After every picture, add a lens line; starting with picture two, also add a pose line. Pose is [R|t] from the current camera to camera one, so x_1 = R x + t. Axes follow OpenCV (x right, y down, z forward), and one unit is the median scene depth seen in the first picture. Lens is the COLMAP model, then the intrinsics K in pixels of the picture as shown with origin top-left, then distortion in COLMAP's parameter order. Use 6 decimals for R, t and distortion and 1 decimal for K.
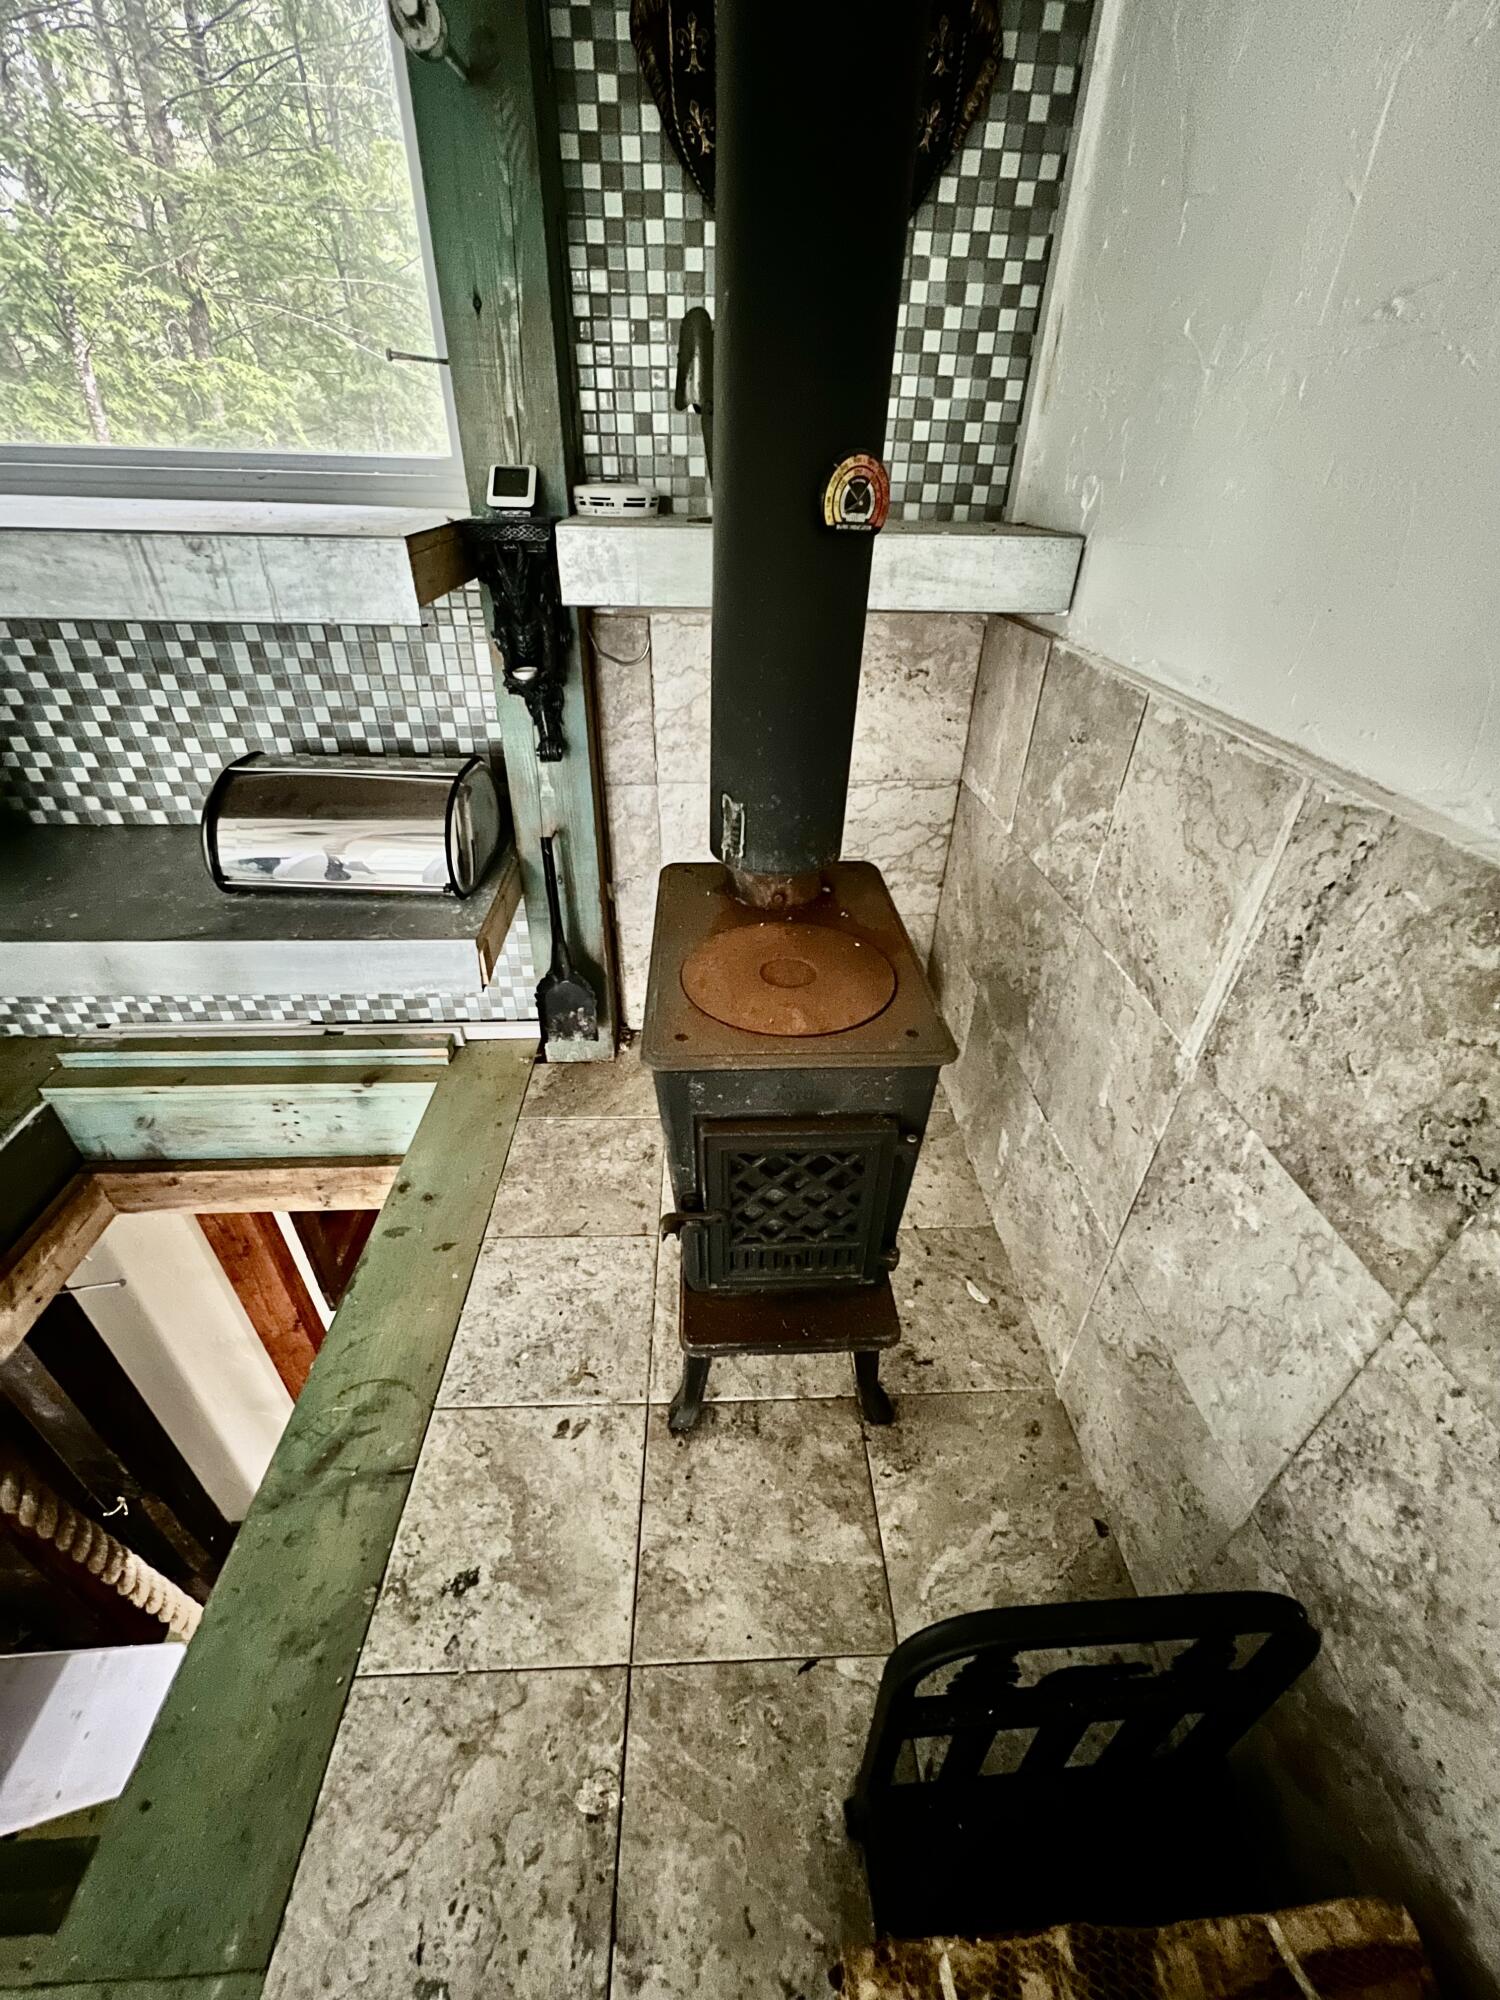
lens RADIAL K [[808.9, 0, 753.0], [0, 808.9, 1000.8], [0, 0, 1]] dist [-0.001170, -0.000417]
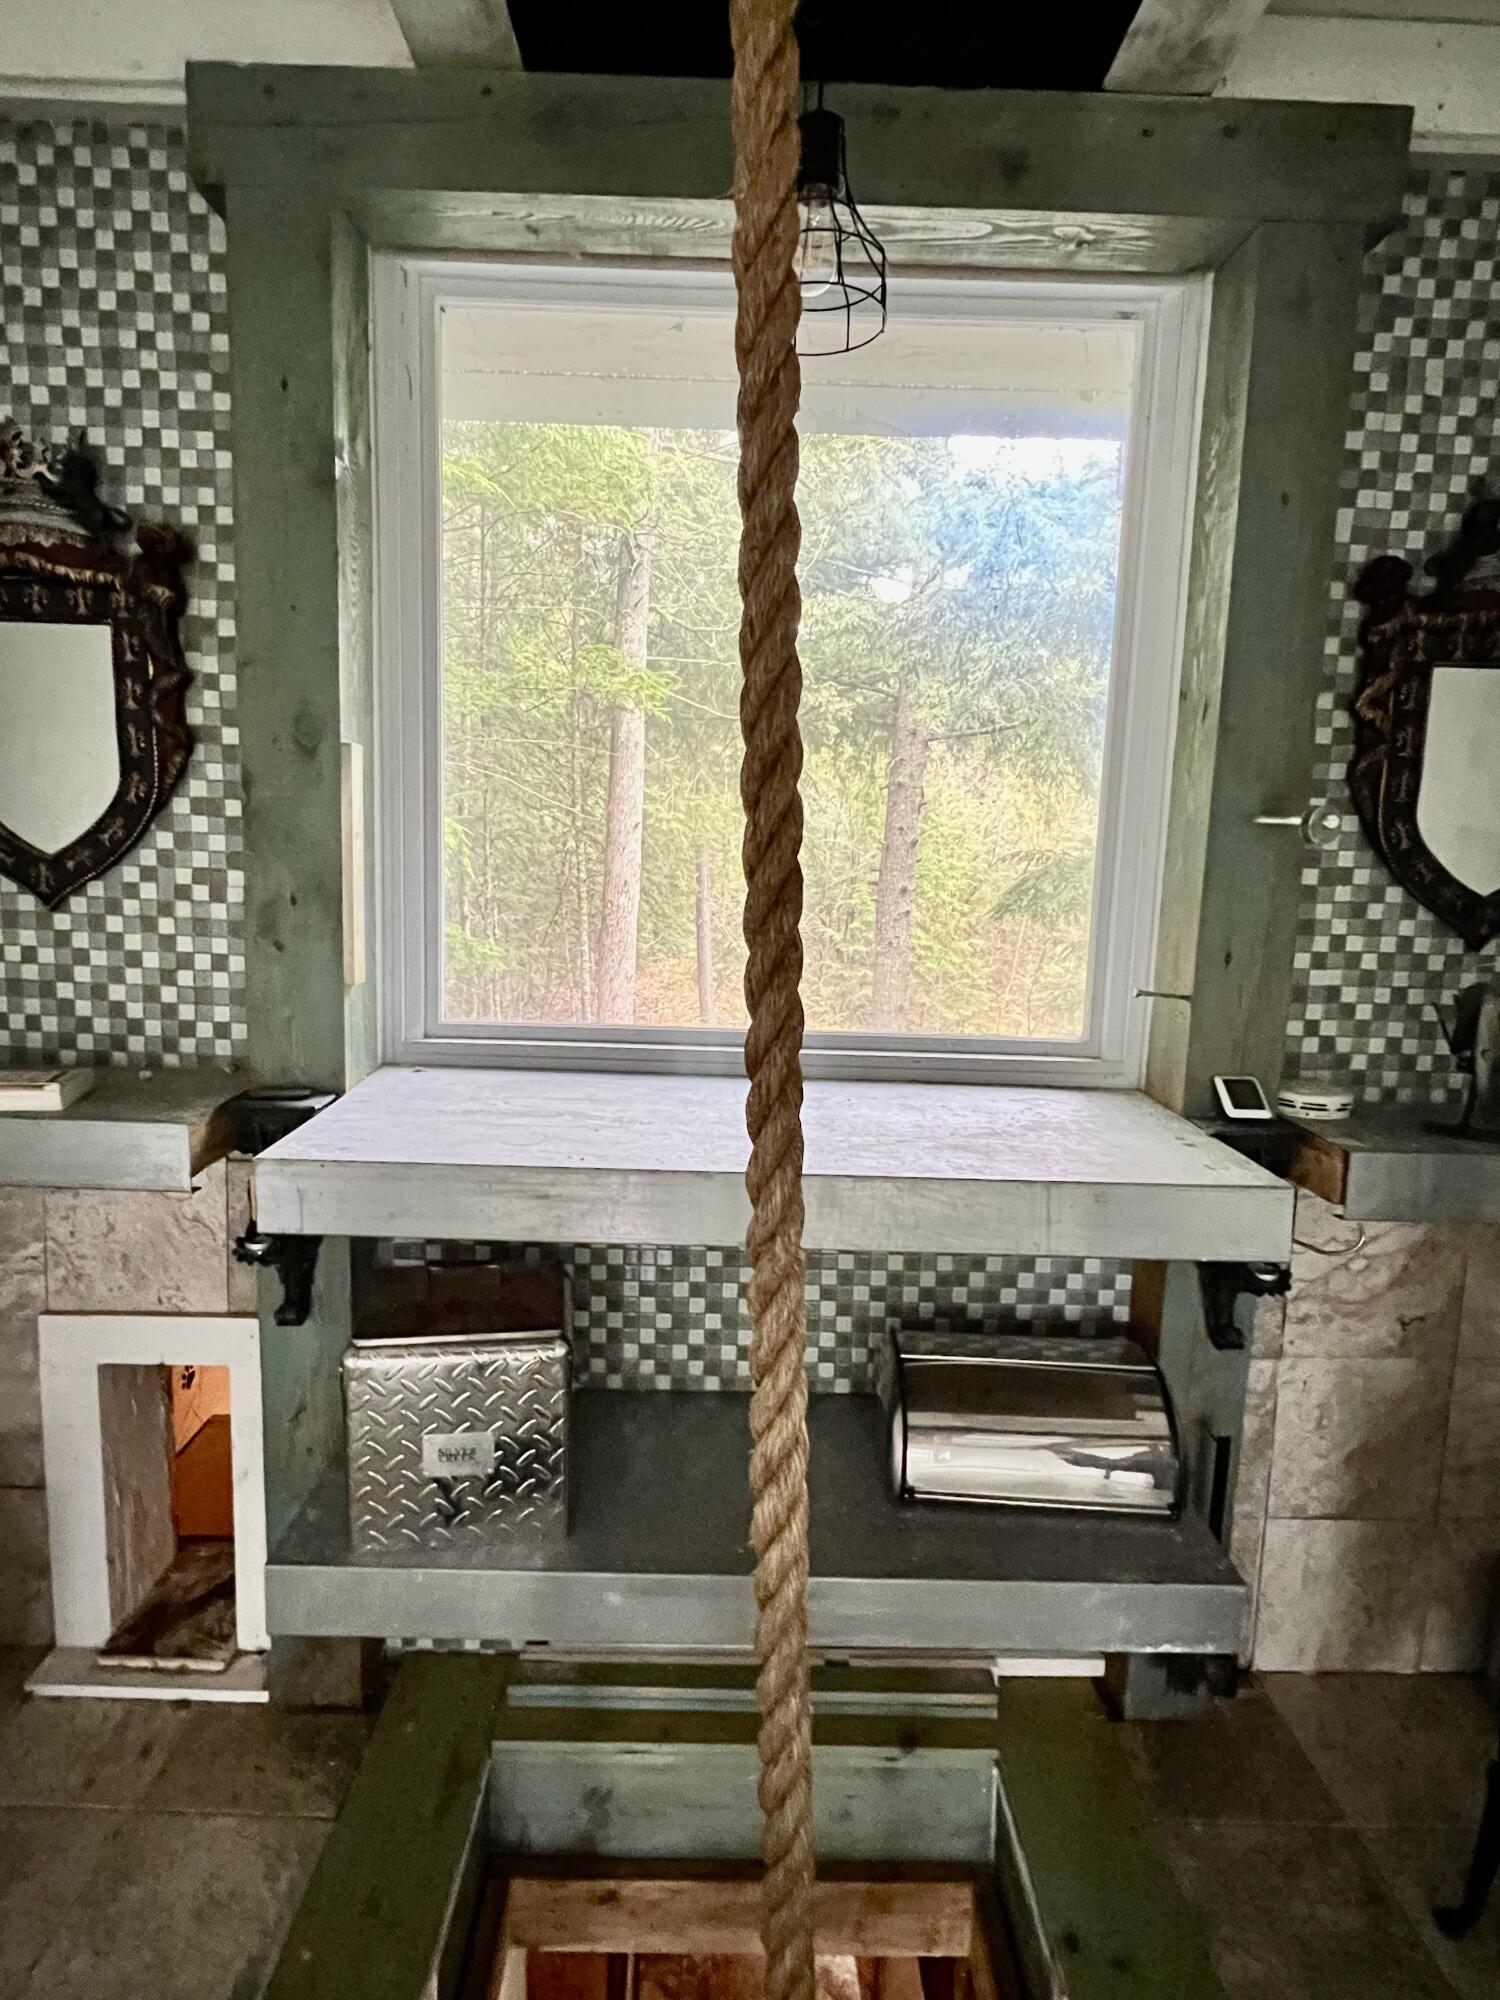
lens RADIAL K [[1053.3, 0, 746.4], [0, 1053.3, 994.0], [0, 0, 1]] dist [0.003195, -0.000283]
pose [[0.998922, 0.008145, -0.045699, -0.657000], [-0.027322, 0.899048, -0.436998, -0.108439], [0.037526, 0.437775, 0.898301, -0.228542]]
